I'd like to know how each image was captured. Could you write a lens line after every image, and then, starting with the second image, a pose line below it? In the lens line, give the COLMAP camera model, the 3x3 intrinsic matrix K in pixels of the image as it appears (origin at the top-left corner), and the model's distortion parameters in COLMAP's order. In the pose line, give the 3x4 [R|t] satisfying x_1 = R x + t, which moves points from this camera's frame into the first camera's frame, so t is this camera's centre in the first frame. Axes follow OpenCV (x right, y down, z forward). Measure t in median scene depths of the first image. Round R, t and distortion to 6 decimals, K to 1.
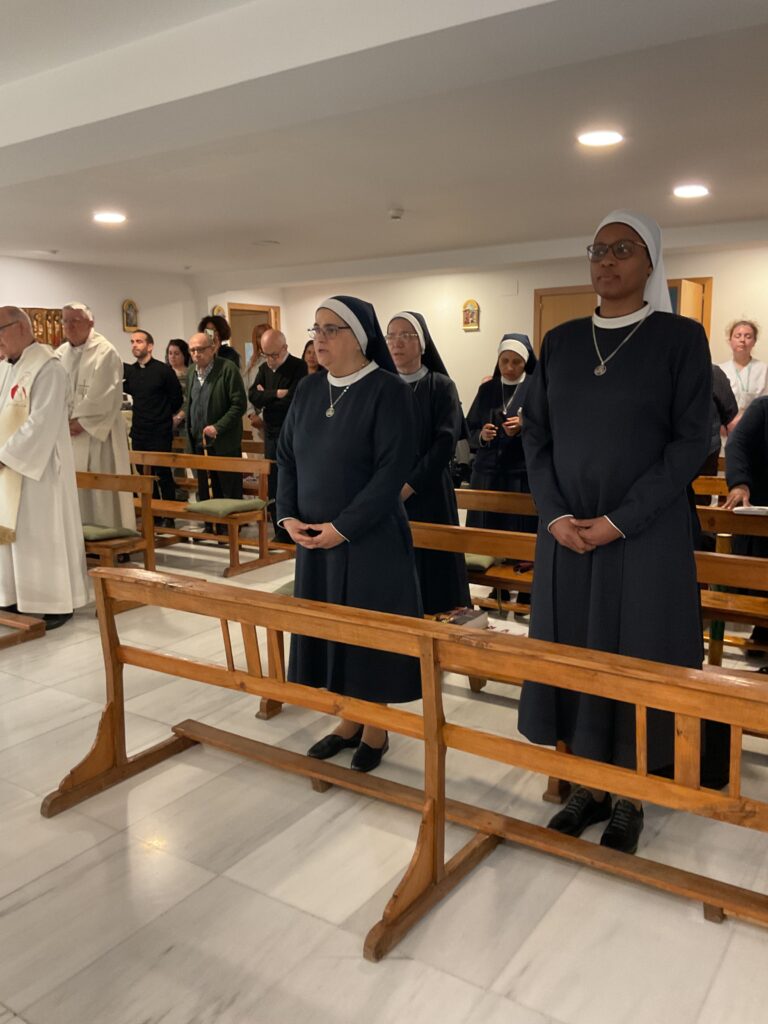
lens RADIAL K [[842.3, 0, 395.2], [0, 842.3, 510.3], [0, 0, 1]] dist [0.107483, -0.222738]
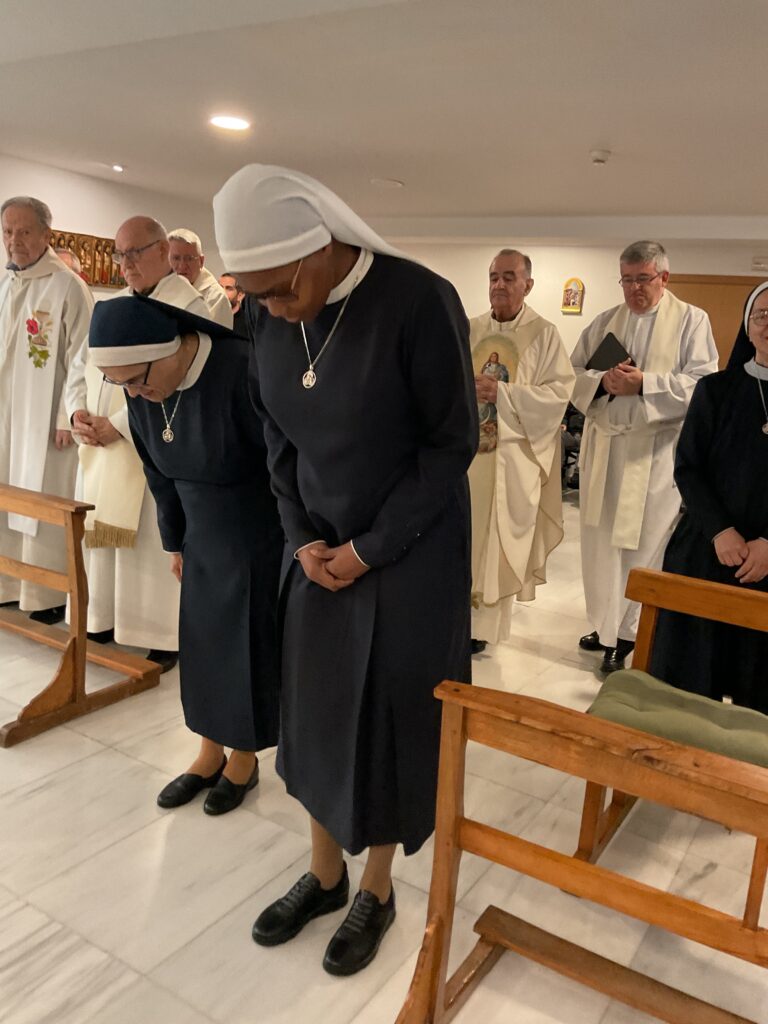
lens RADIAL K [[808.9, 0, 386.1], [0, 808.9, 496.0], [0, 0, 1]] dist [0.101439, -0.186125]
pose [[0.994261, 0.085967, 0.063673, -0.233181], [-0.087056, 0.996098, 0.014525, -0.029658], [-0.062176, -0.019985, 0.997865, 0.261743]]
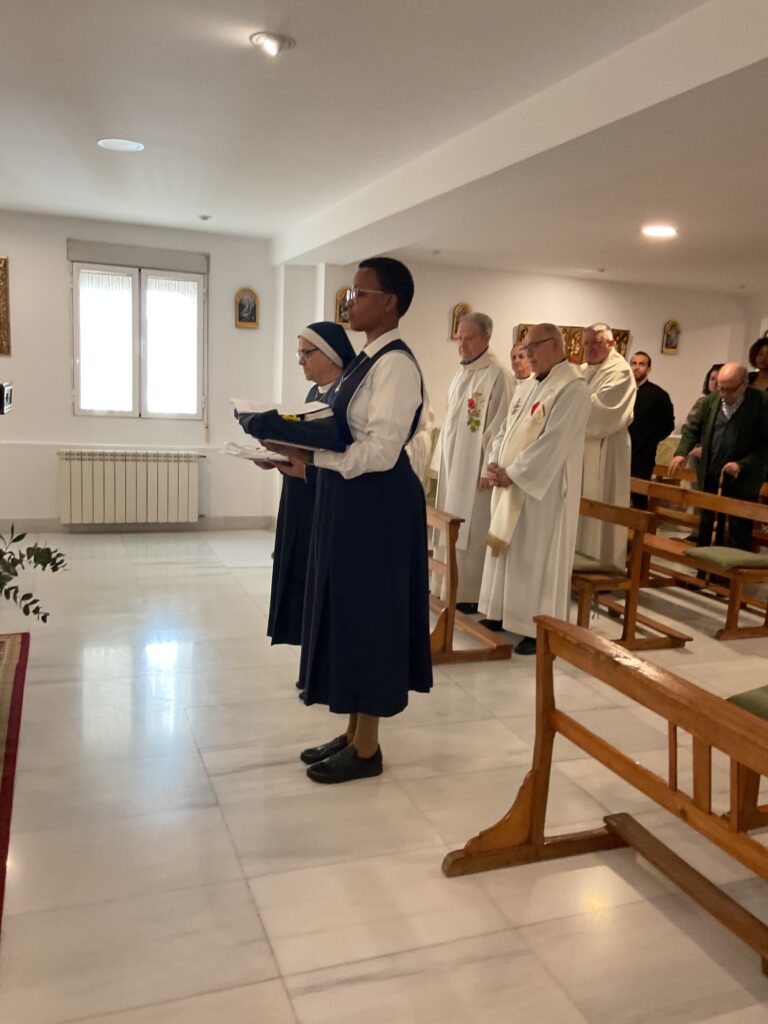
lens RADIAL K [[842.3, 0, 395.2], [0, 842.3, 510.3], [0, 0, 1]] dist [0.107483, -0.222738]
pose [[0.814113, 0.148753, -0.561331, -0.000169], [-0.163036, 0.986305, 0.024915, -0.019721], [0.557350, 0.071233, 0.827216, 0.097438]]
